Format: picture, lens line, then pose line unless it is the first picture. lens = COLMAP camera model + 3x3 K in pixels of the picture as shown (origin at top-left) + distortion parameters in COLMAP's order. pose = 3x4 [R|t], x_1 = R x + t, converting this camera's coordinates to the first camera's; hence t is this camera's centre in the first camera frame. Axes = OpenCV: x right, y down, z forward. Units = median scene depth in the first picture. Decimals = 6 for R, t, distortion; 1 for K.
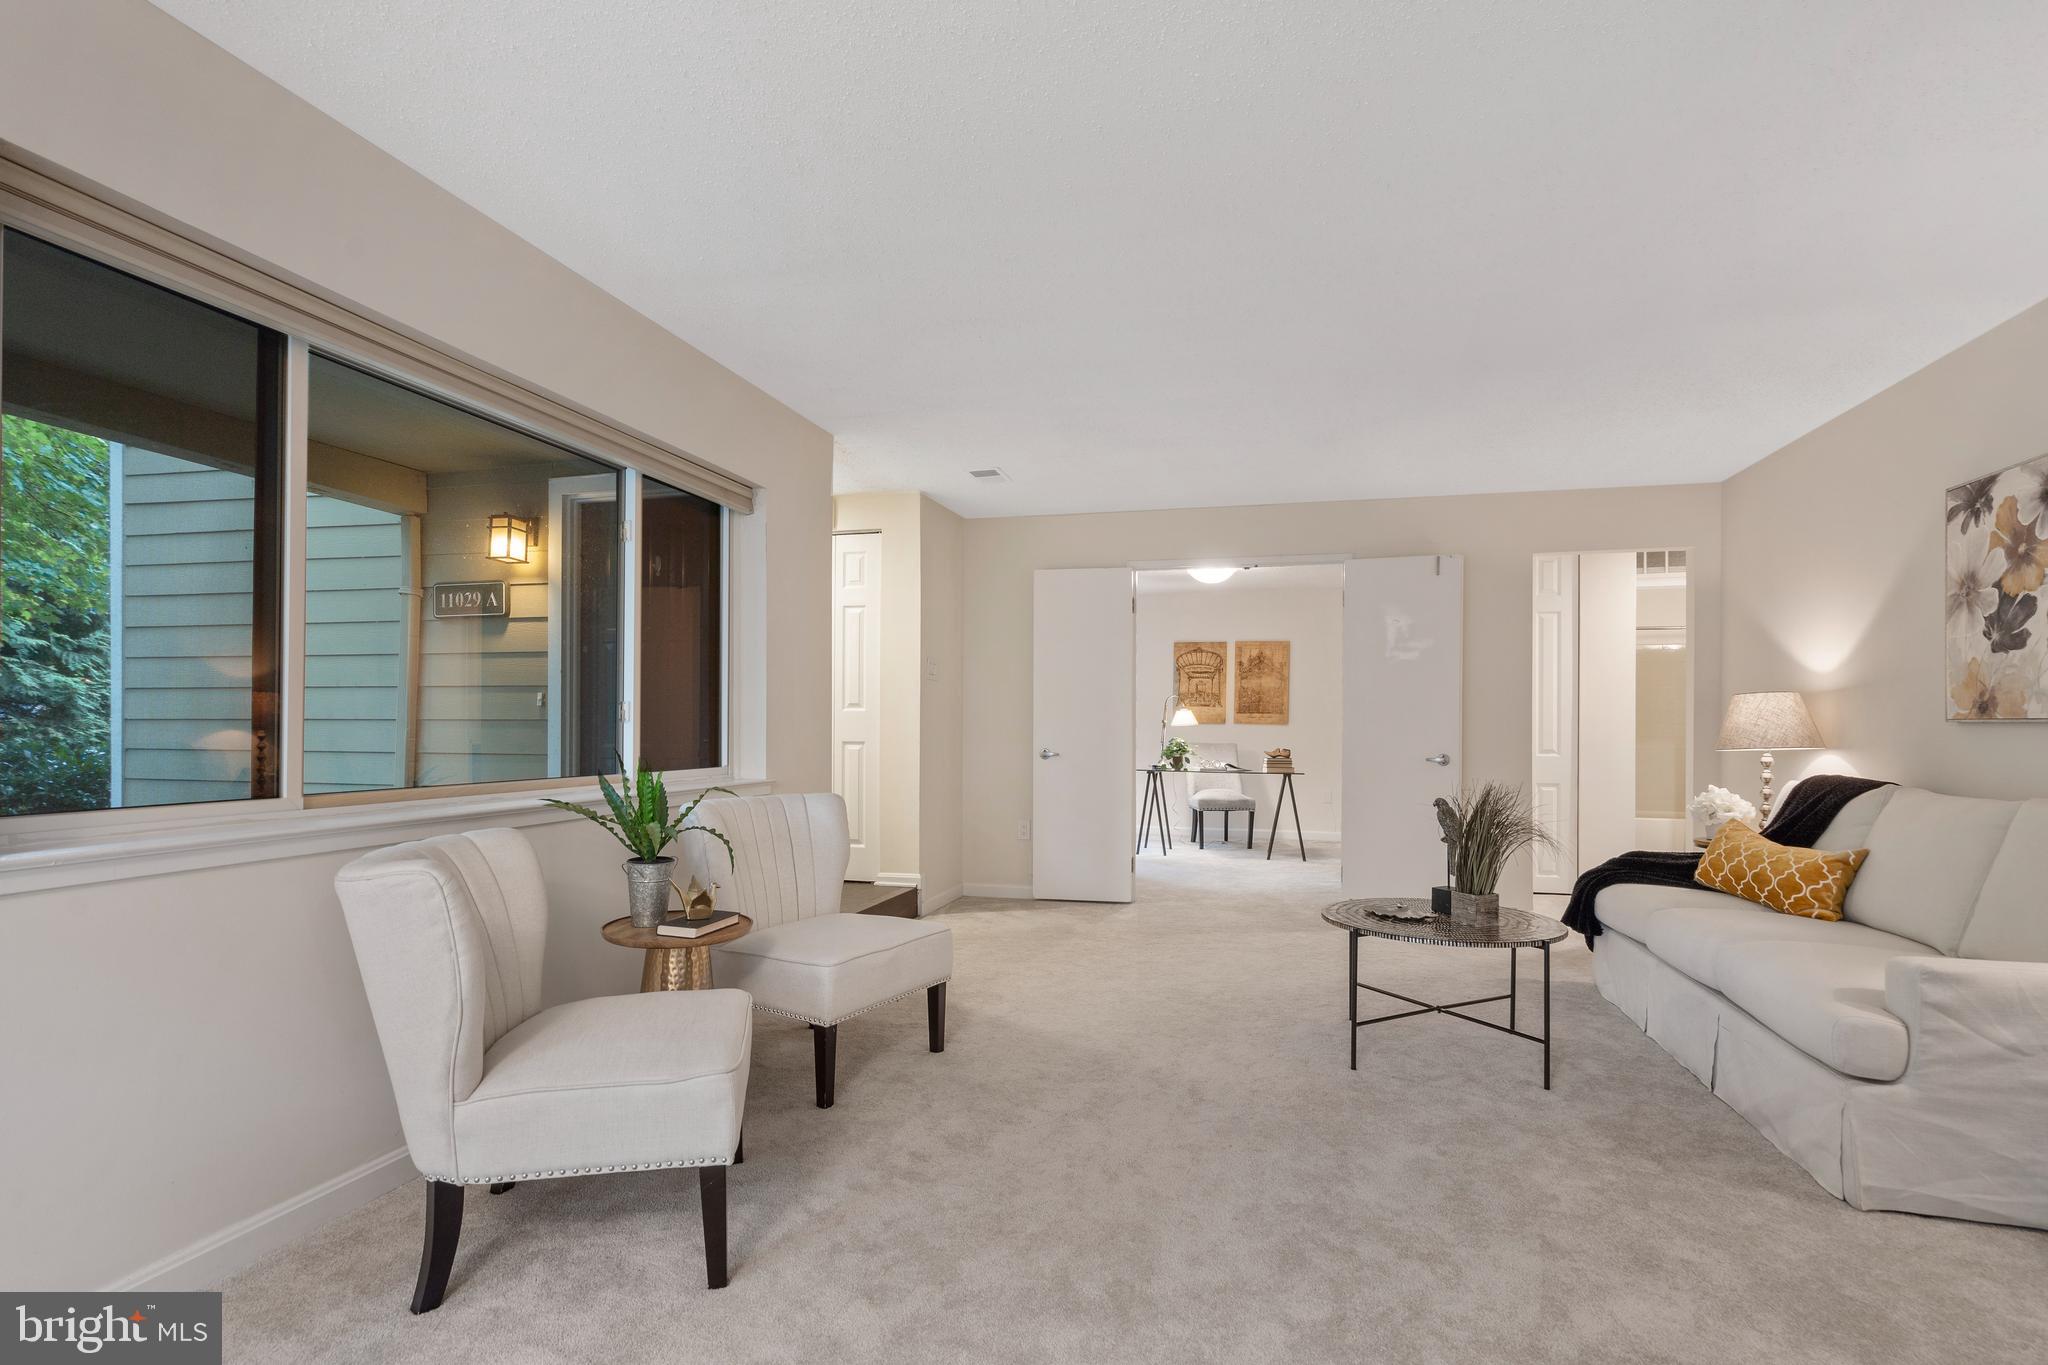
lens RADIAL K [[983.2, 0, 1024.4], [0, 983.2, 720.8], [0, 0, 1]] dist [0.001056, 0.000066]
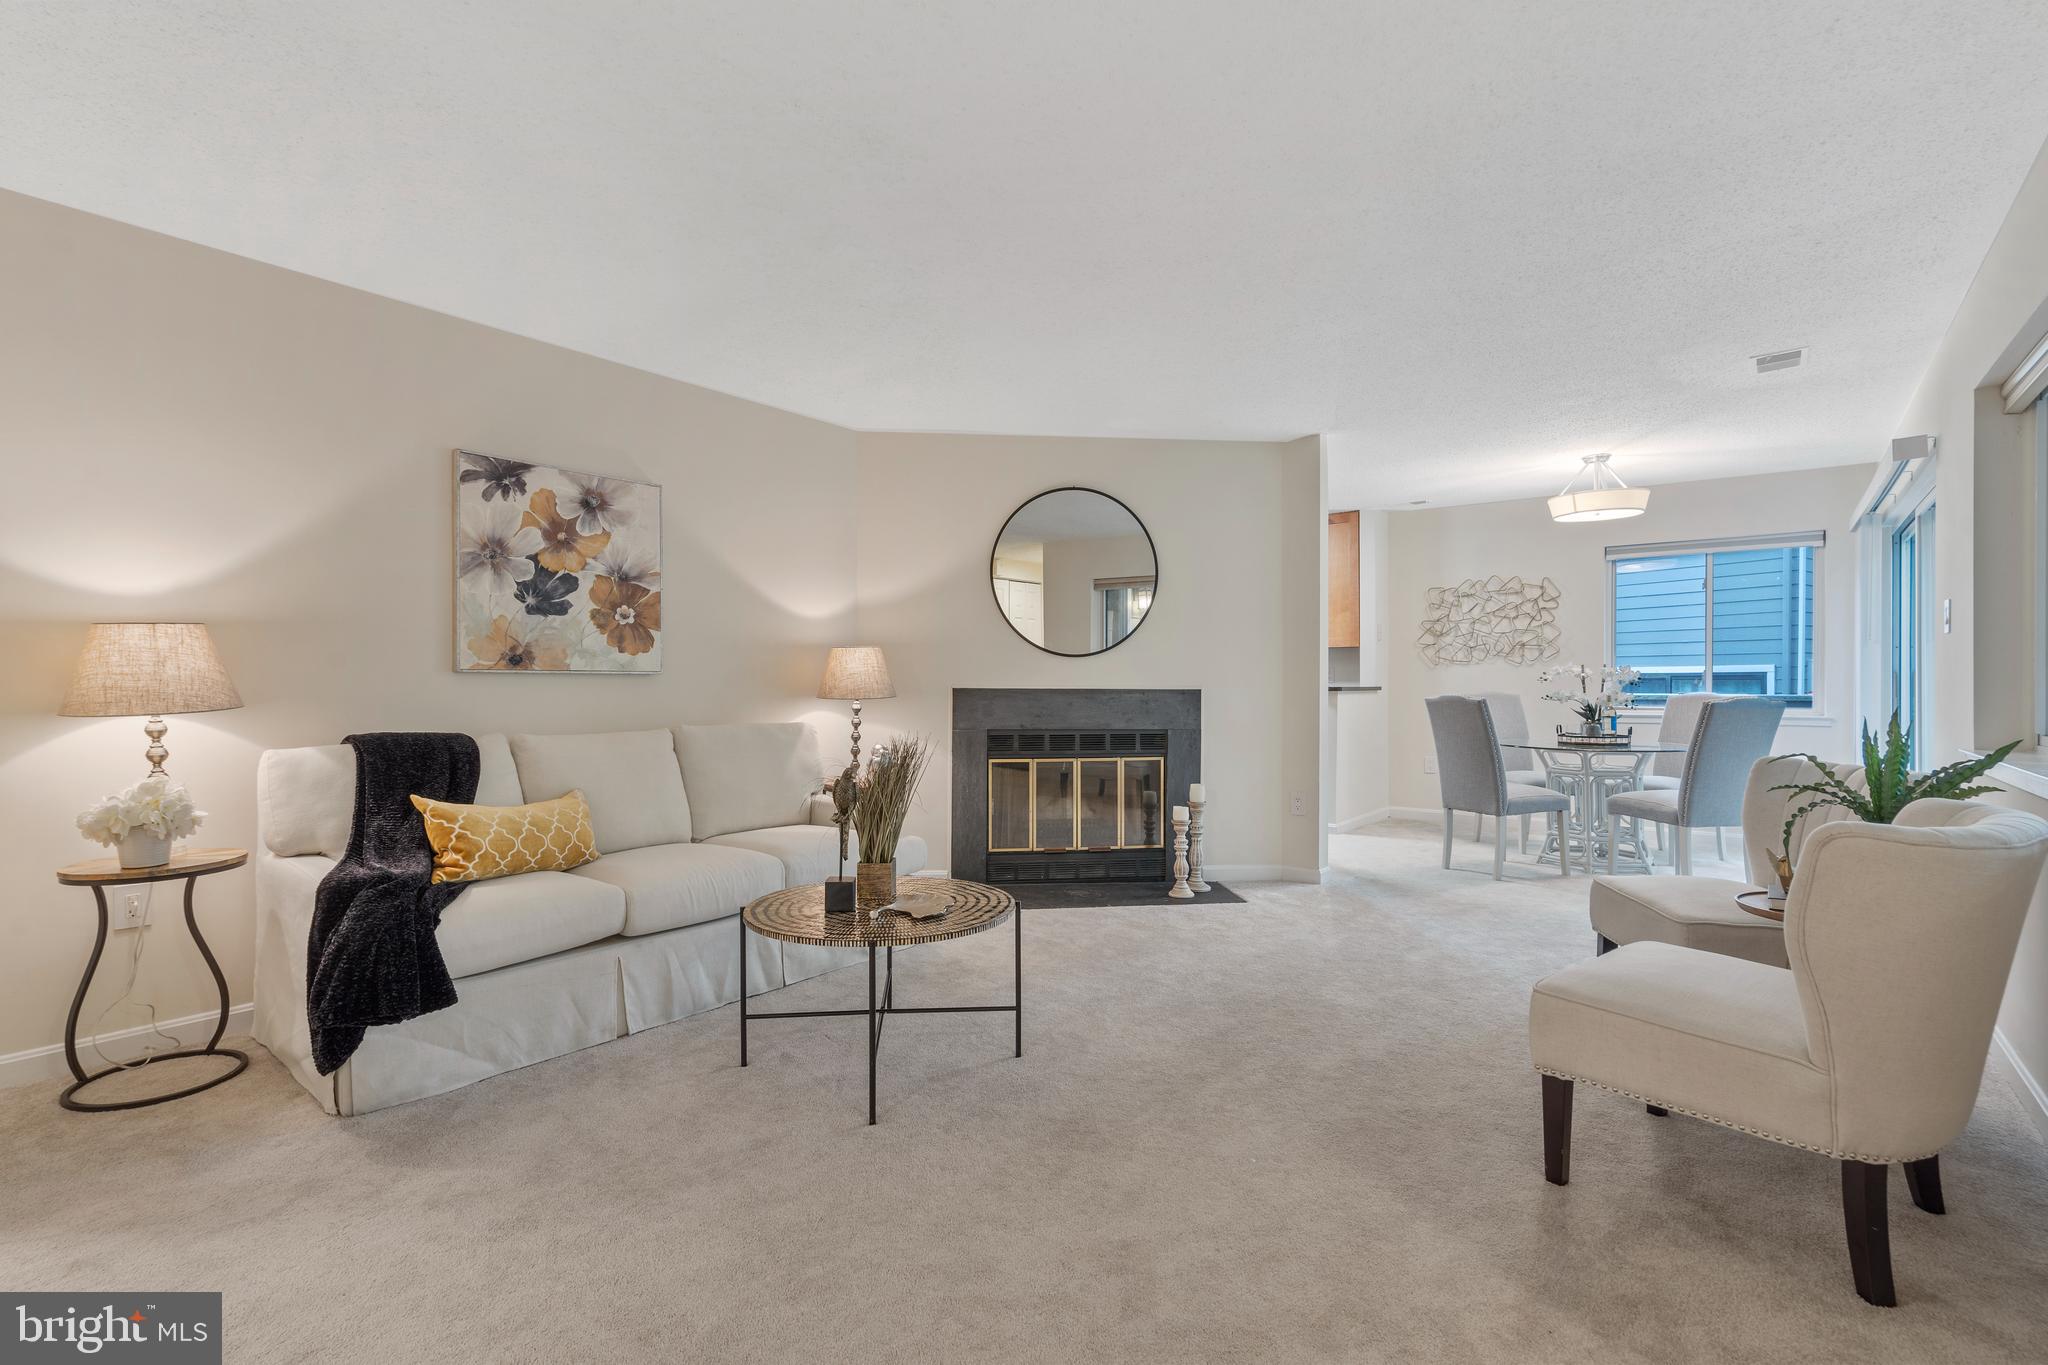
lens RADIAL K [[942.3, 0, 1010.4], [0, 942.3, 683.8], [0, 0, 1]] dist [-0.000668, 0.000123]
pose [[-0.914333, -0.007627, 0.404891, -0.004451], [-0.007762, 0.999969, 0.001308, 0.005694], [-0.404888, -0.001947, -0.914364, 1.175866]]
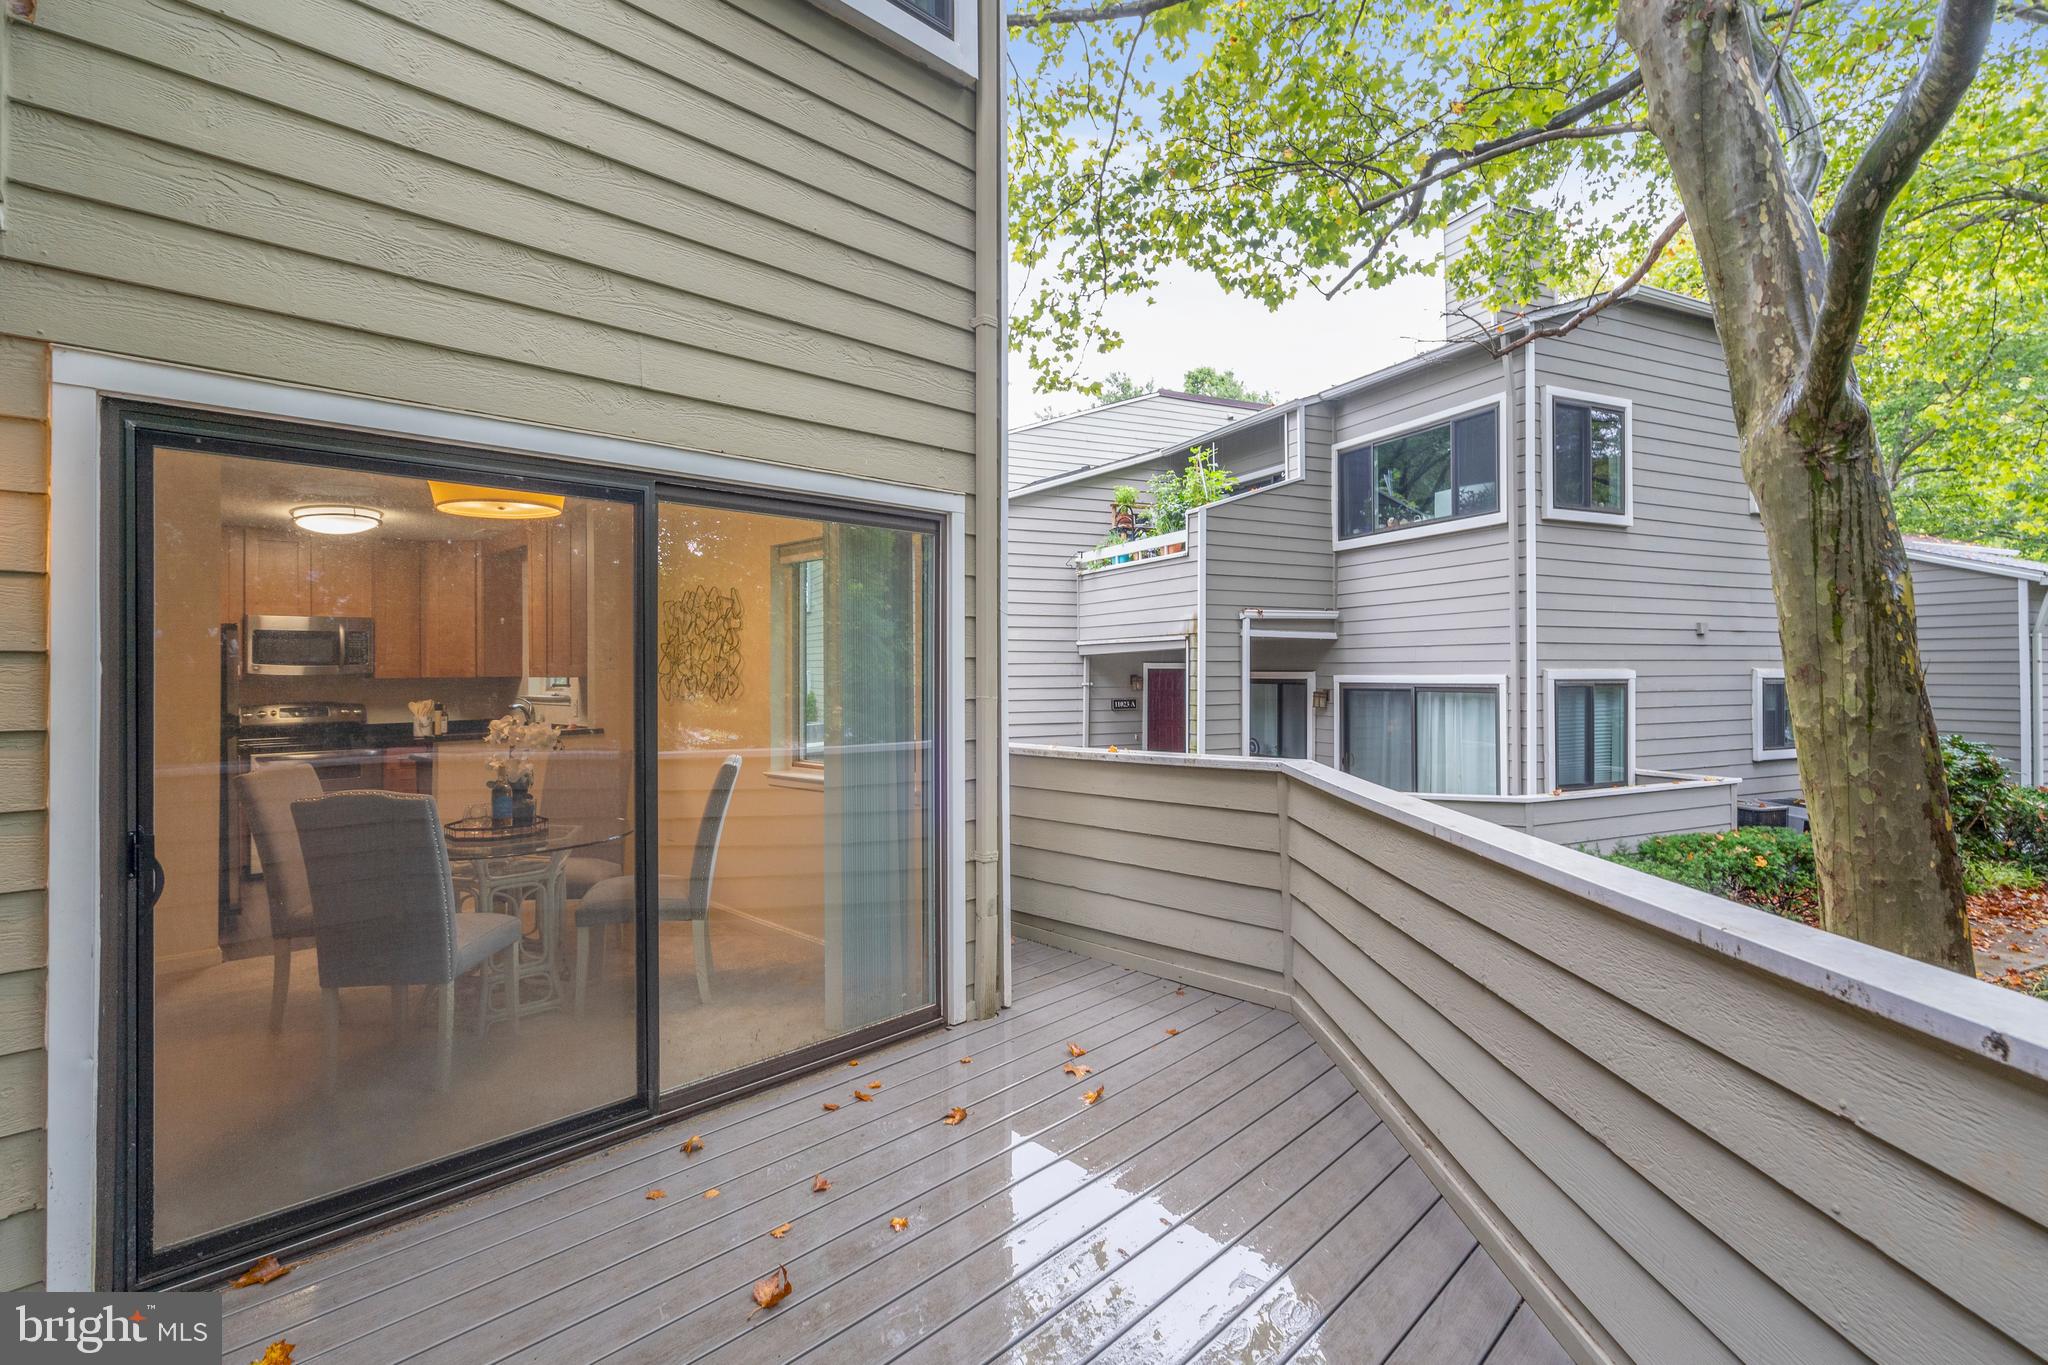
lens RADIAL K [[953.0, 0, 1006.1], [0, 953.0, 667.9], [0, 0, 1]] dist [0.013824, 0.000042]
pose [[-0.865606, 0.002048, 0.500722, -0.977090], [-0.000903, 0.999984, -0.005651, -0.061442], [-0.500726, -0.005344, -0.865590, 0.345941]]
